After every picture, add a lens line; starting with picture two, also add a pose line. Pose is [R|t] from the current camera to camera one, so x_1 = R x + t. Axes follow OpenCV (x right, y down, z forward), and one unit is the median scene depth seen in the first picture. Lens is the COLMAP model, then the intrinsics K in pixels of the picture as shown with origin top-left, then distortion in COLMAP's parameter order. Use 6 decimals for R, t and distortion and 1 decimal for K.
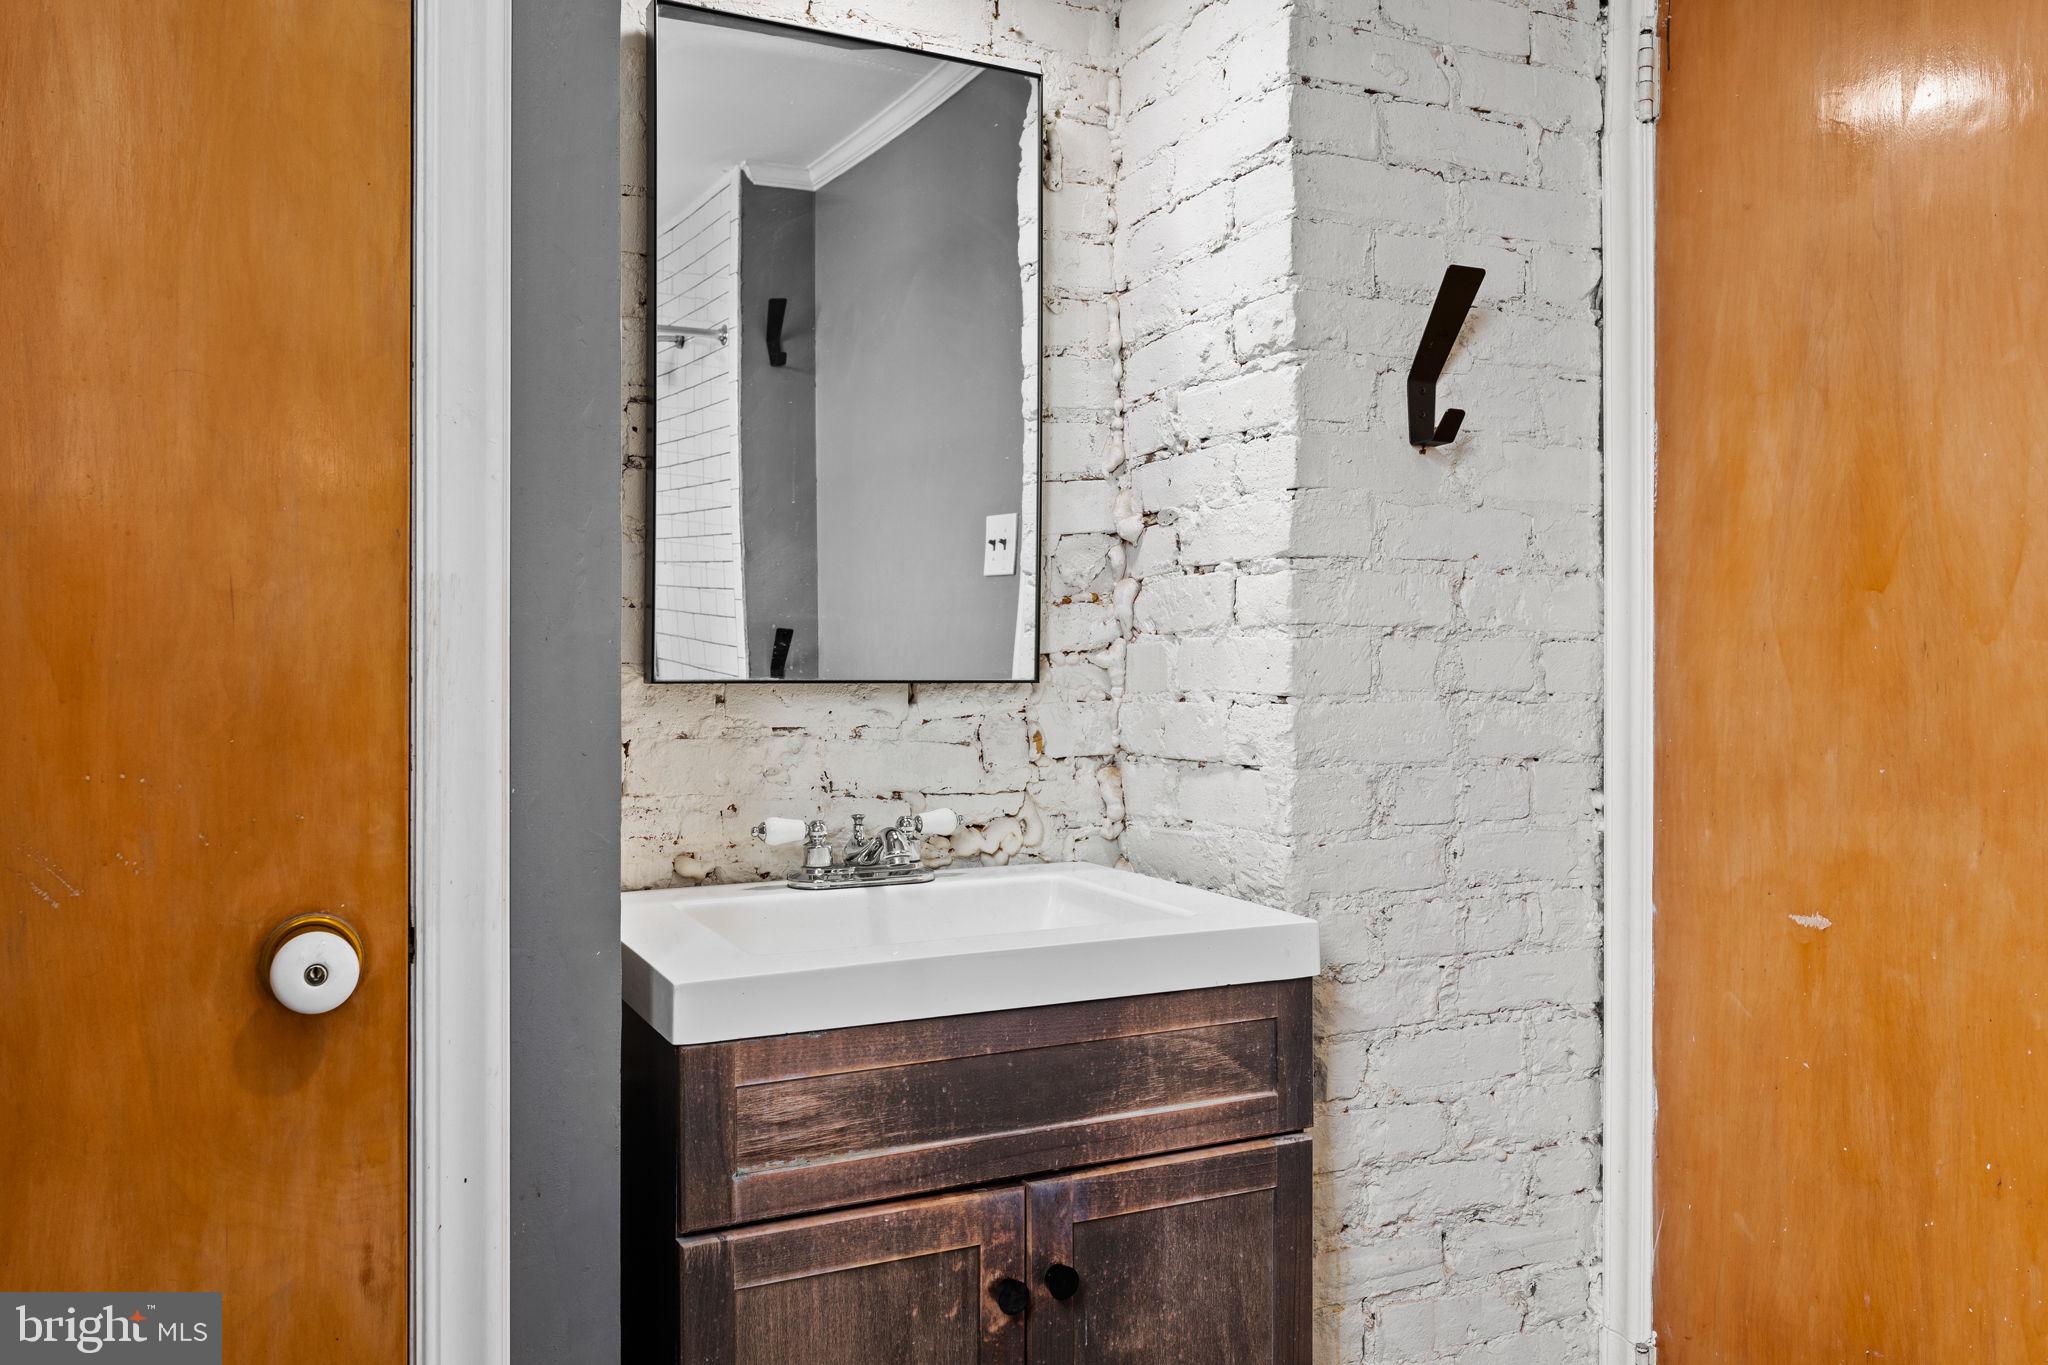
lens RADIAL K [[1574.6, 0, 1021.9], [0, 1574.6, 674.9], [0, 0, 1]] dist [-0.001733, -0.000954]
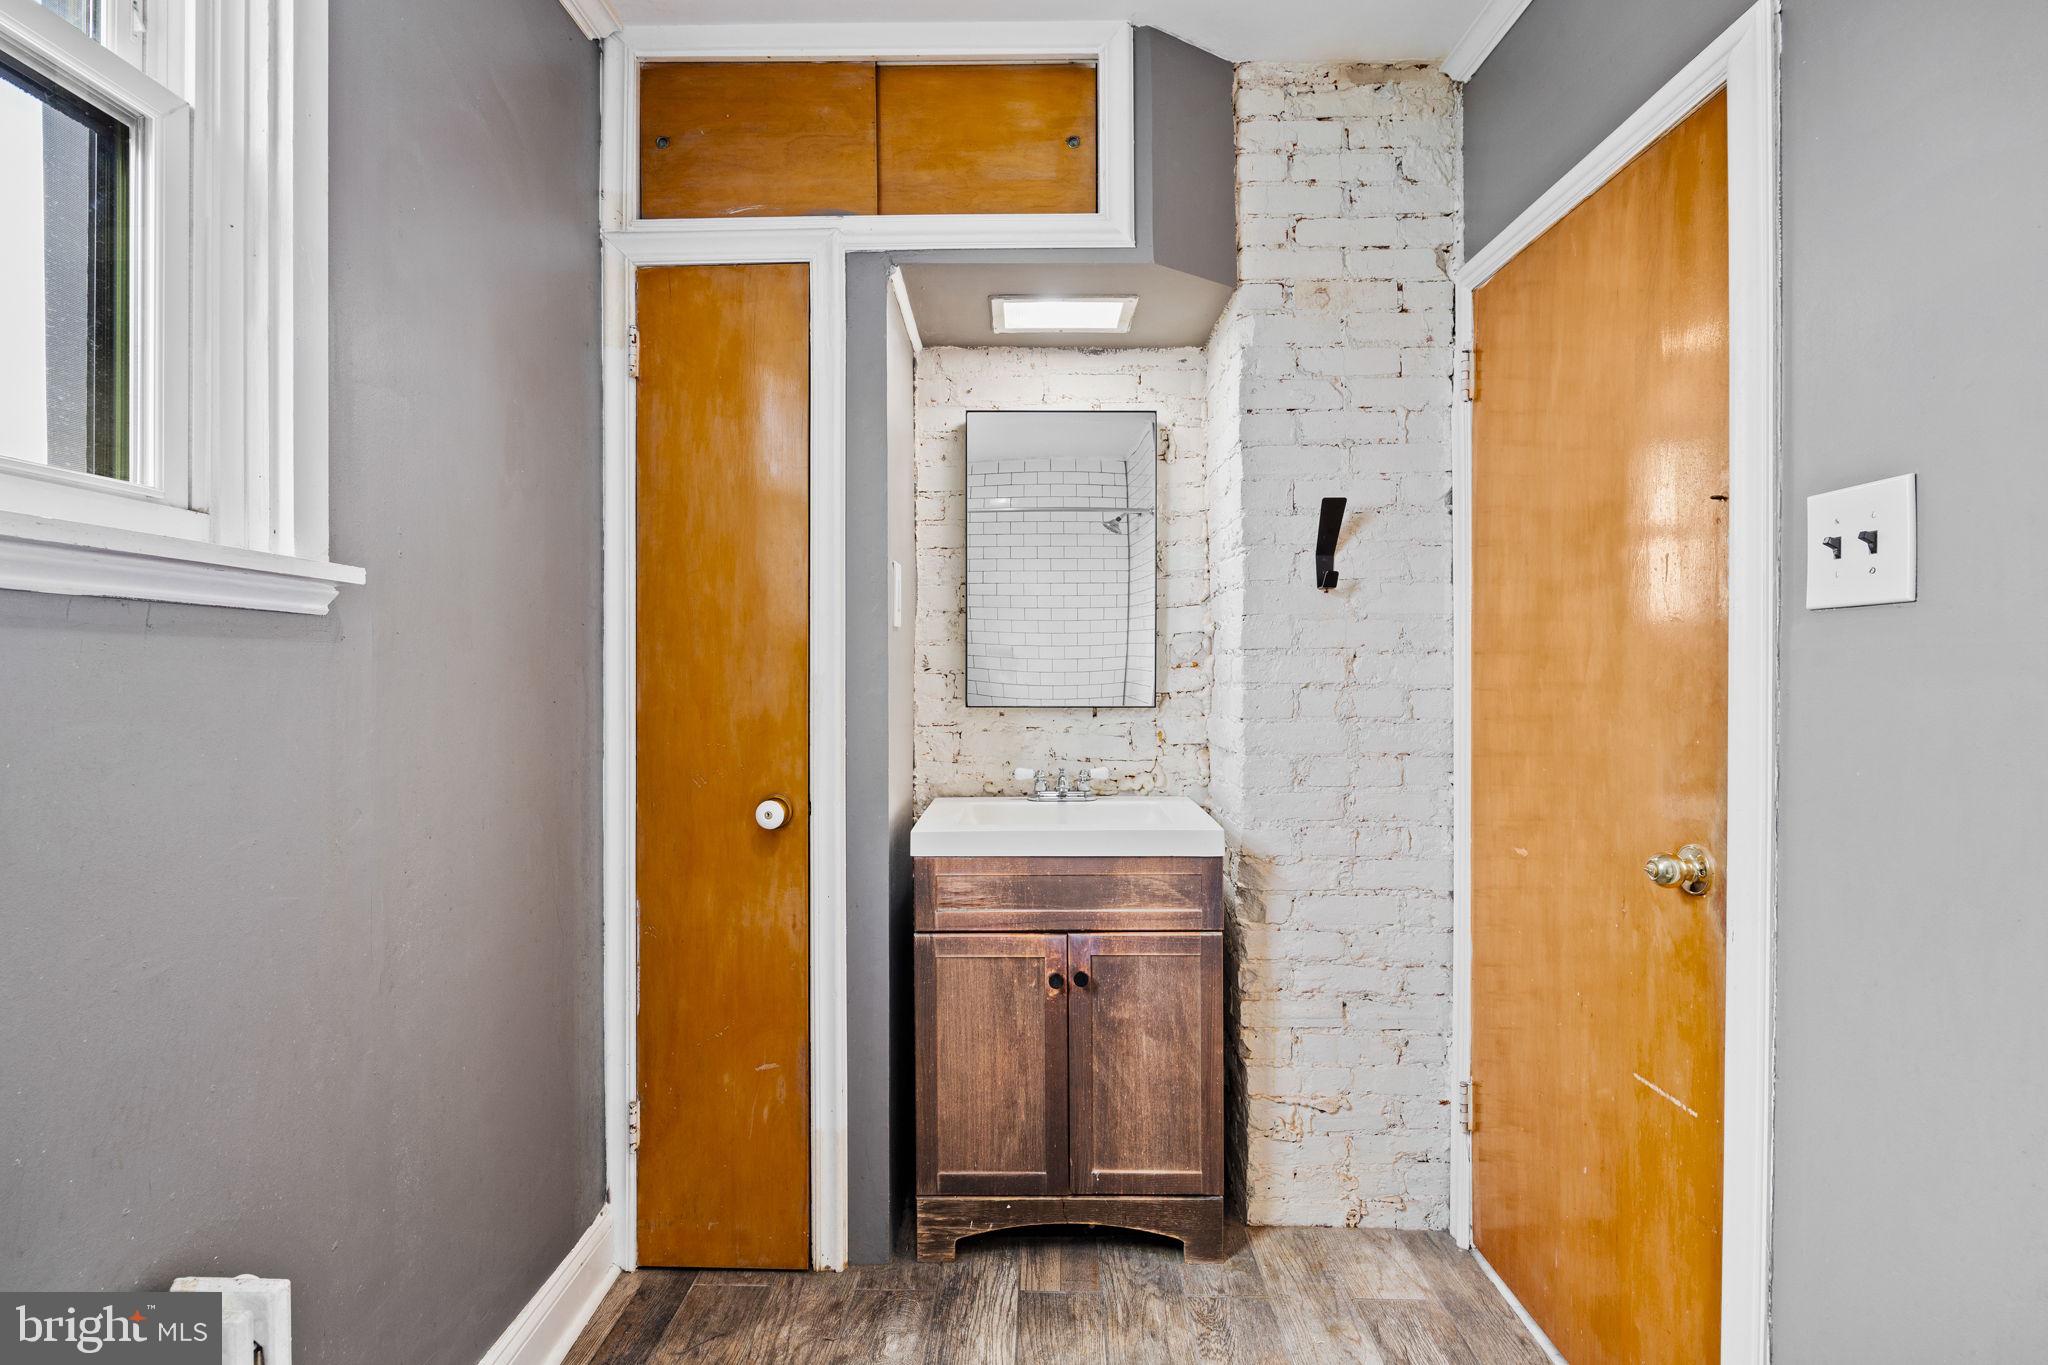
lens RADIAL K [[982.4, 0, 1019.7], [0, 982.4, 677.0], [0, 0, 1]] dist [-0.013643, -0.000064]
pose [[0.889811, 0.002456, -0.456322, 0.490239], [-0.001511, 0.999996, 0.002436, -0.042467], [0.456326, -0.001478, 0.889812, -0.242774]]
